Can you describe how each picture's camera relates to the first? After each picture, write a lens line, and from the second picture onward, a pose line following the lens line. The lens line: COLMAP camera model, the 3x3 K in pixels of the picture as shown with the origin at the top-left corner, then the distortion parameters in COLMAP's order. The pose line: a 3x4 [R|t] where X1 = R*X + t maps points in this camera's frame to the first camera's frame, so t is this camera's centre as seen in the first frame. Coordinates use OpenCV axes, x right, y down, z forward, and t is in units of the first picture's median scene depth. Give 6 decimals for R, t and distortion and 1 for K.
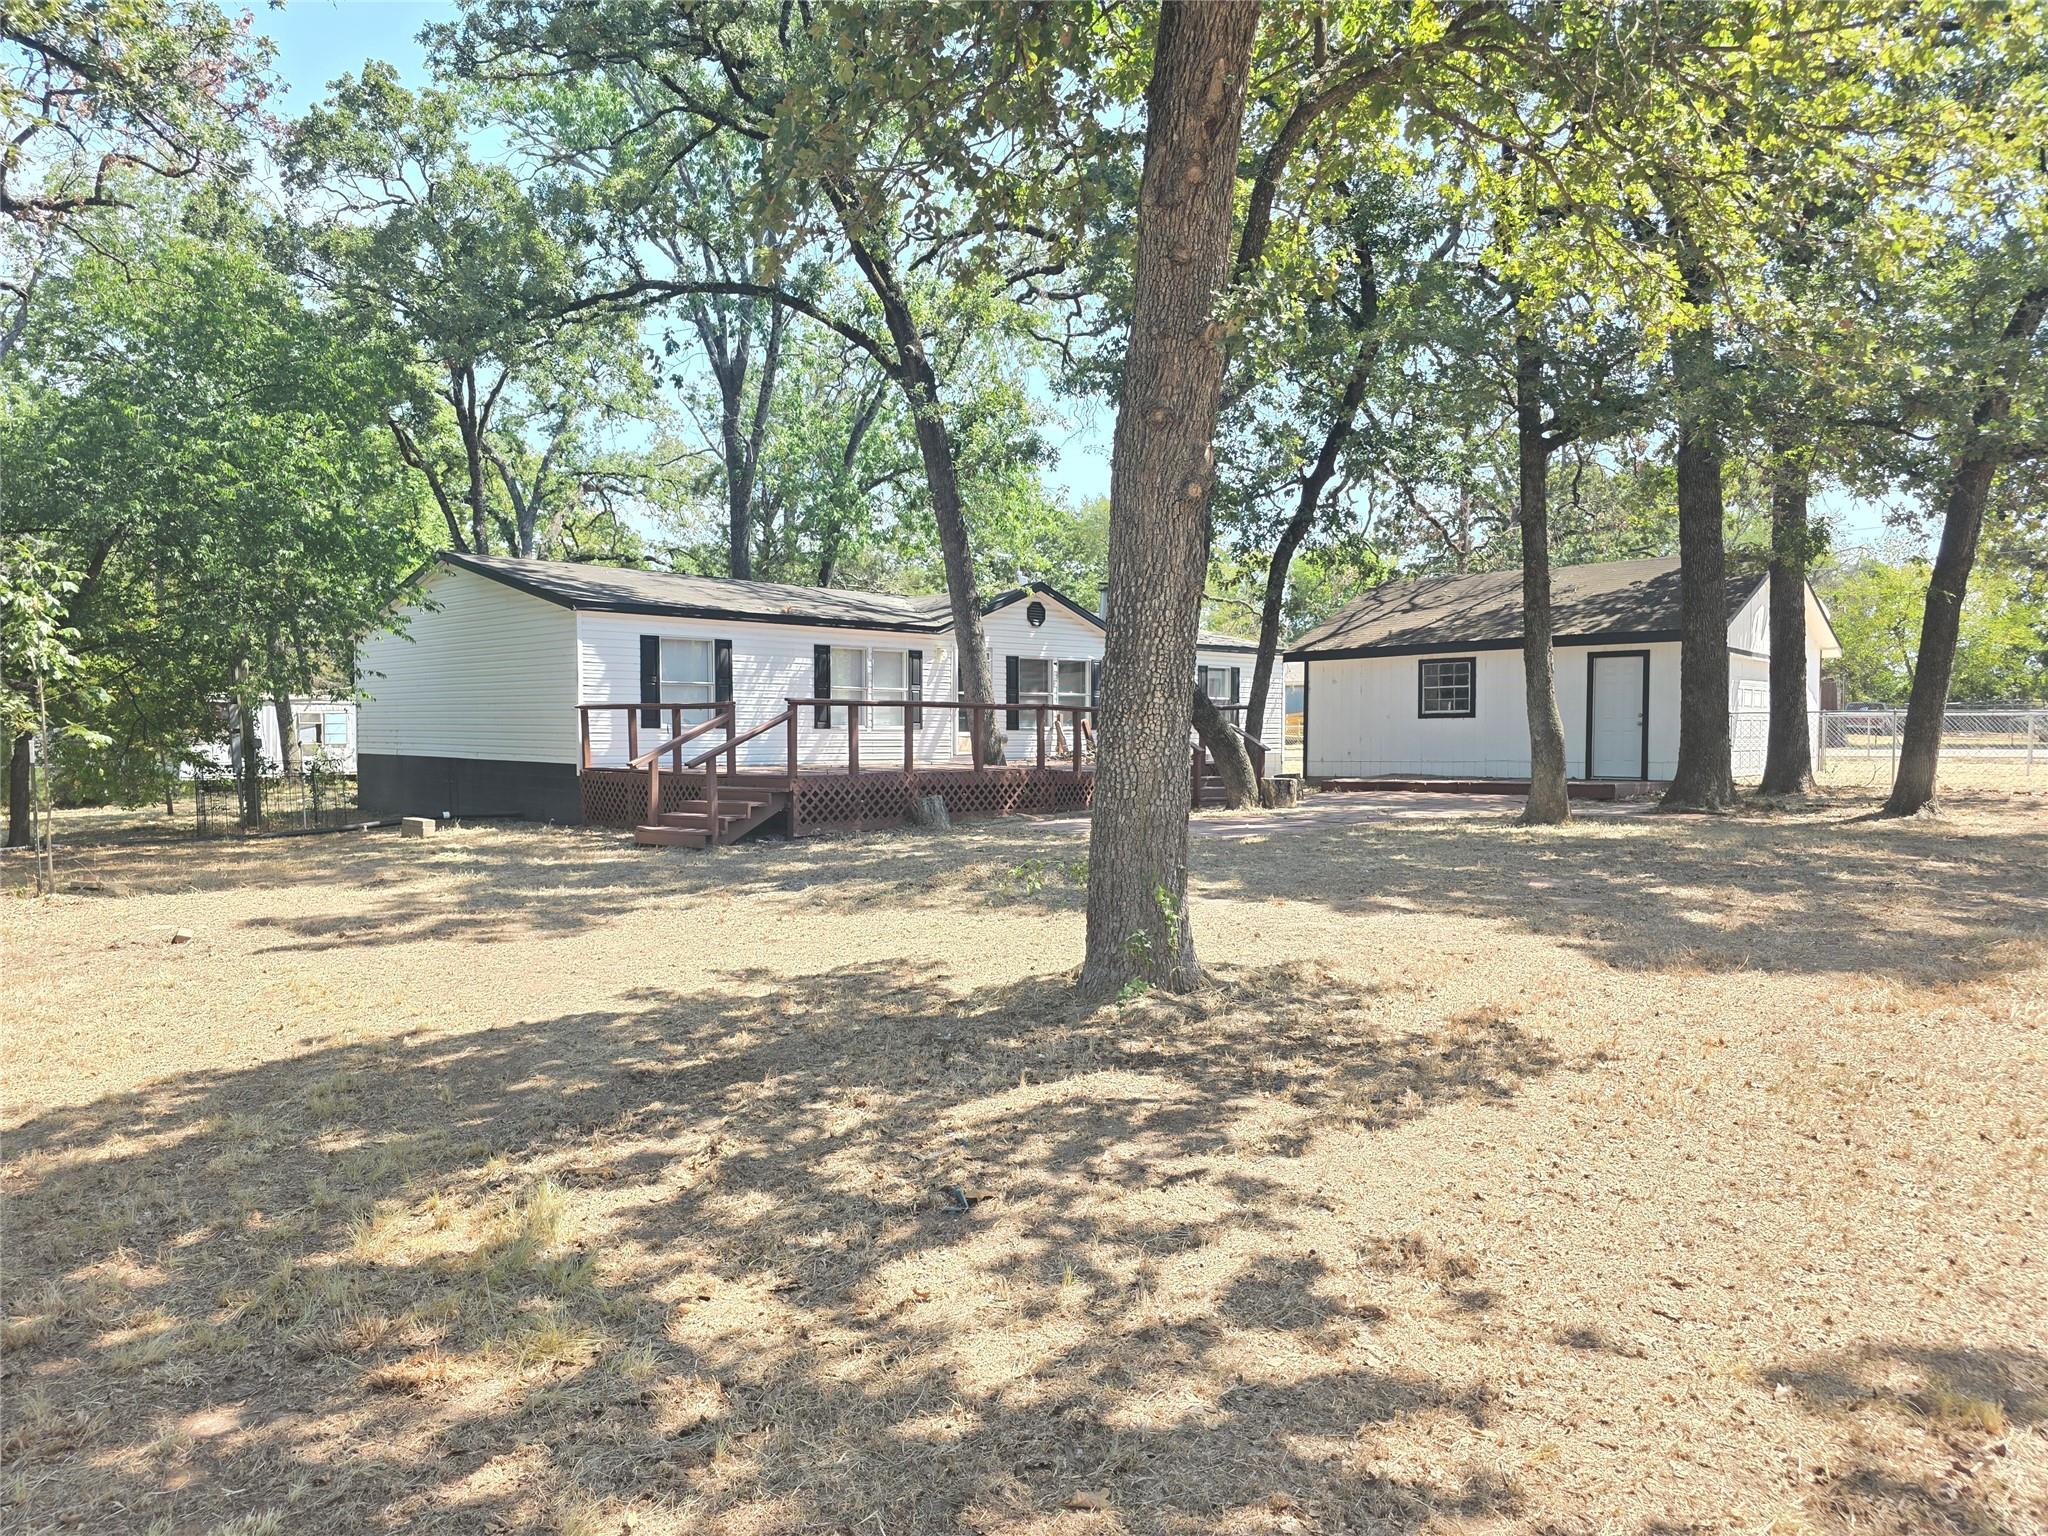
lens RADIAL K [[1379.5, 0, 1015.5], [0, 1379.5, 761.1], [0, 0, 1]] dist [0.063911, -0.067055]
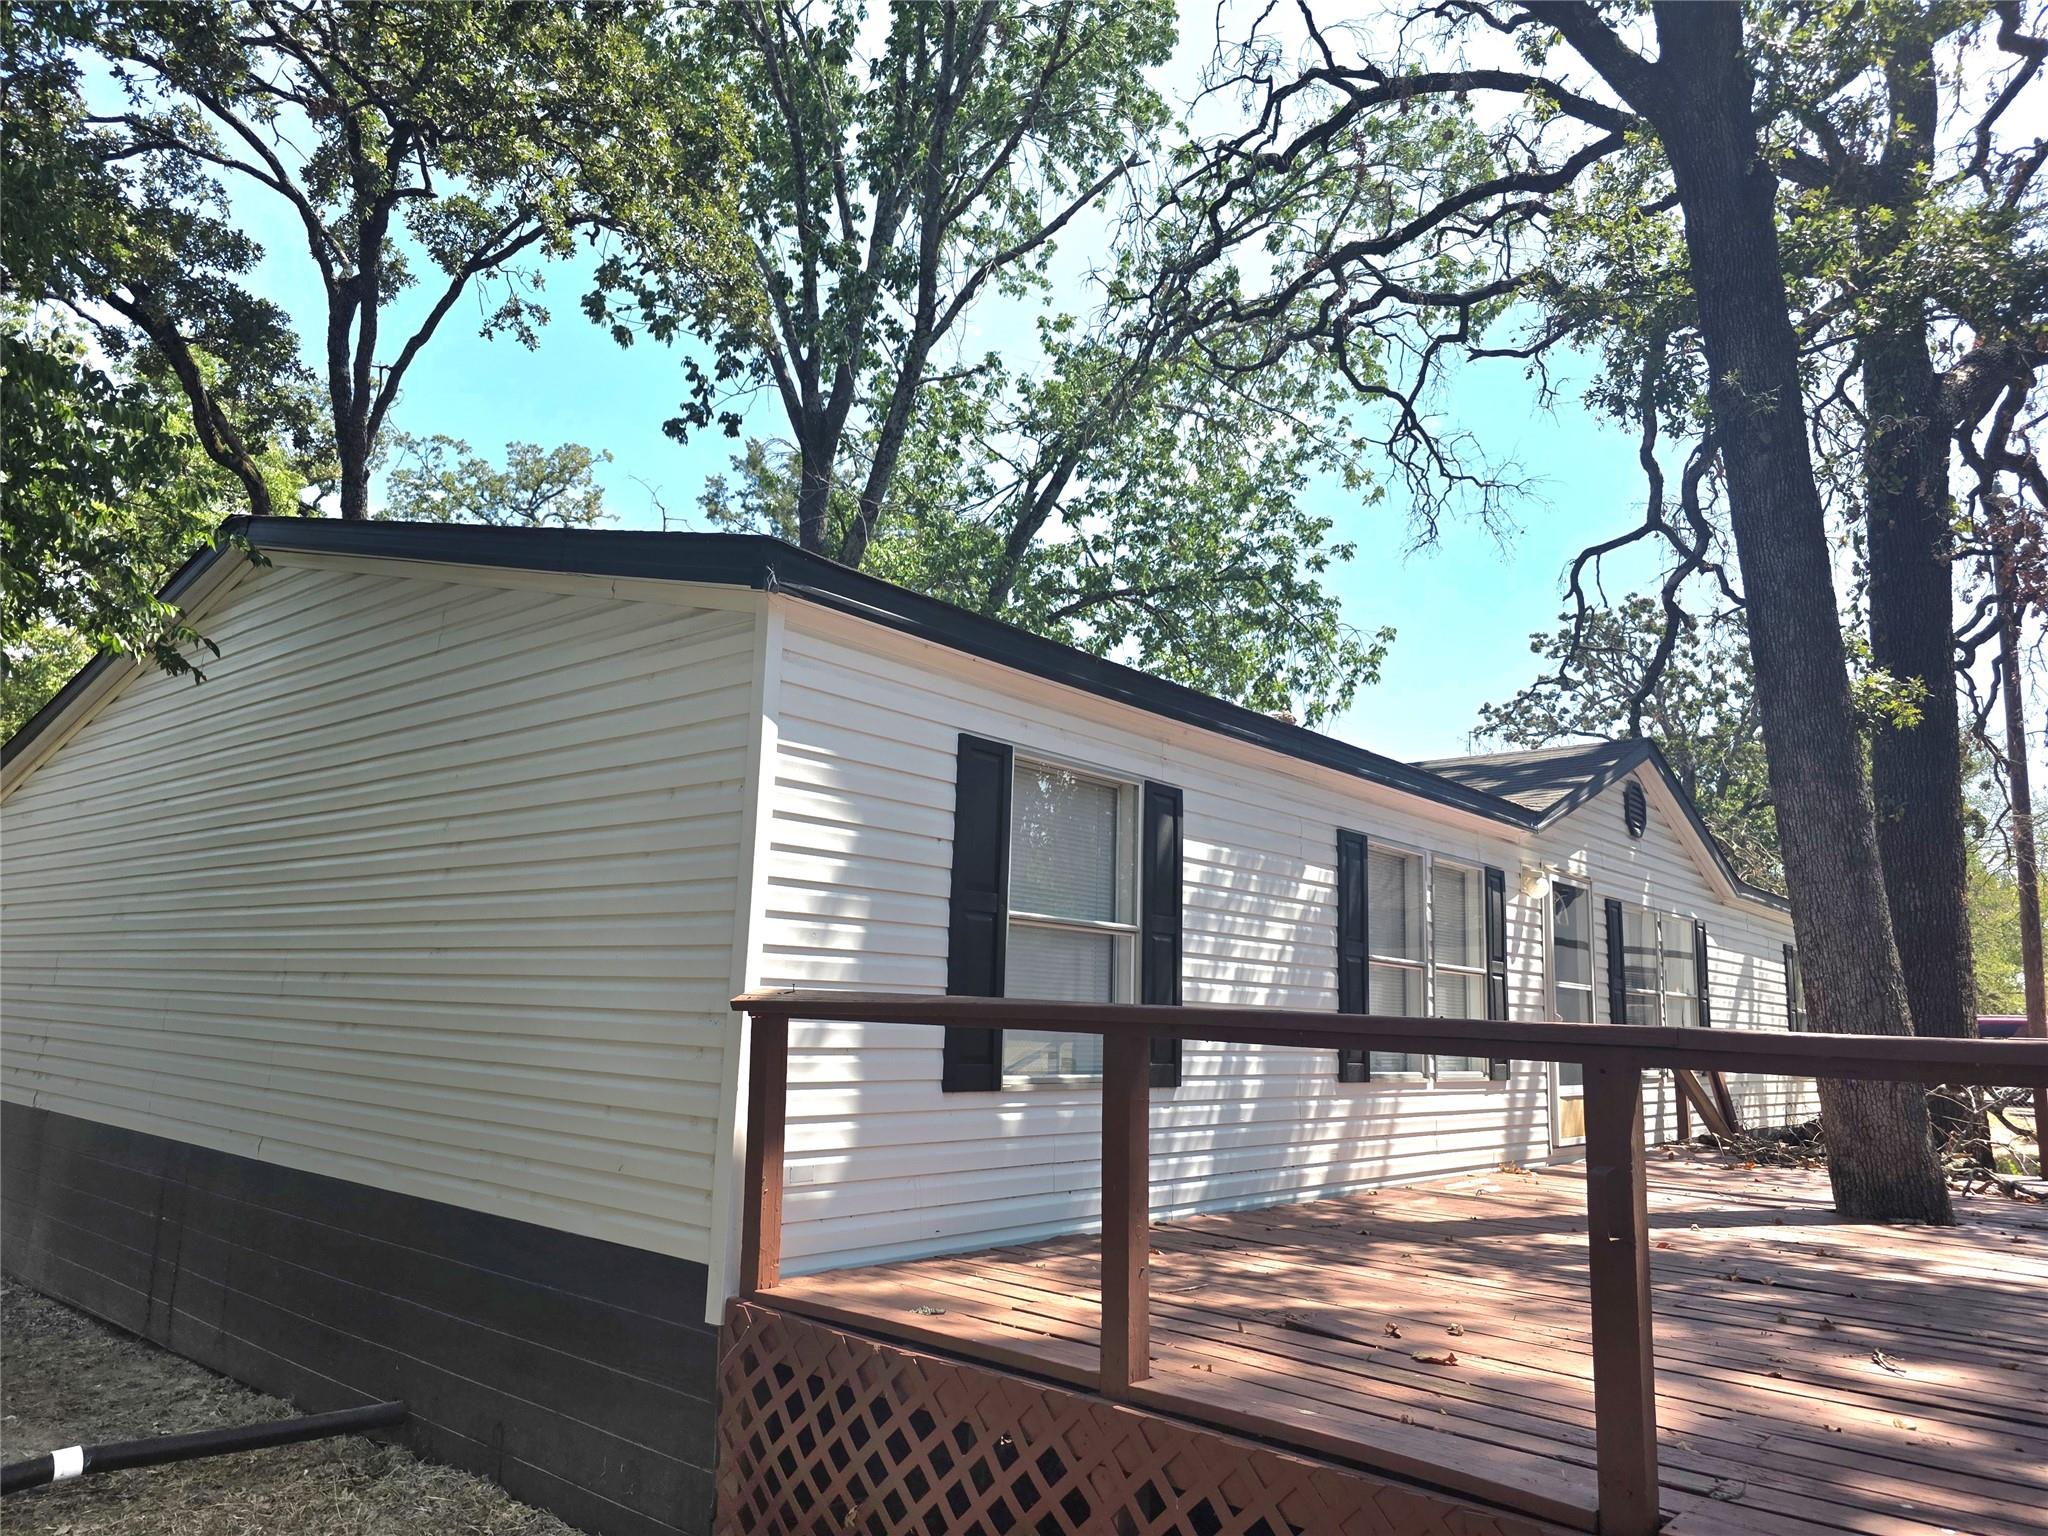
lens RADIAL K [[1379.5, 0, 1015.5], [0, 1379.5, 761.1], [0, 0, 1]] dist [0.063911, -0.067055]
pose [[0.994557, 0.041805, 0.095443, -0.276908], [-0.021417, 0.978446, -0.205389, -0.030671], [-0.101972, 0.202227, 0.974015, 0.717803]]
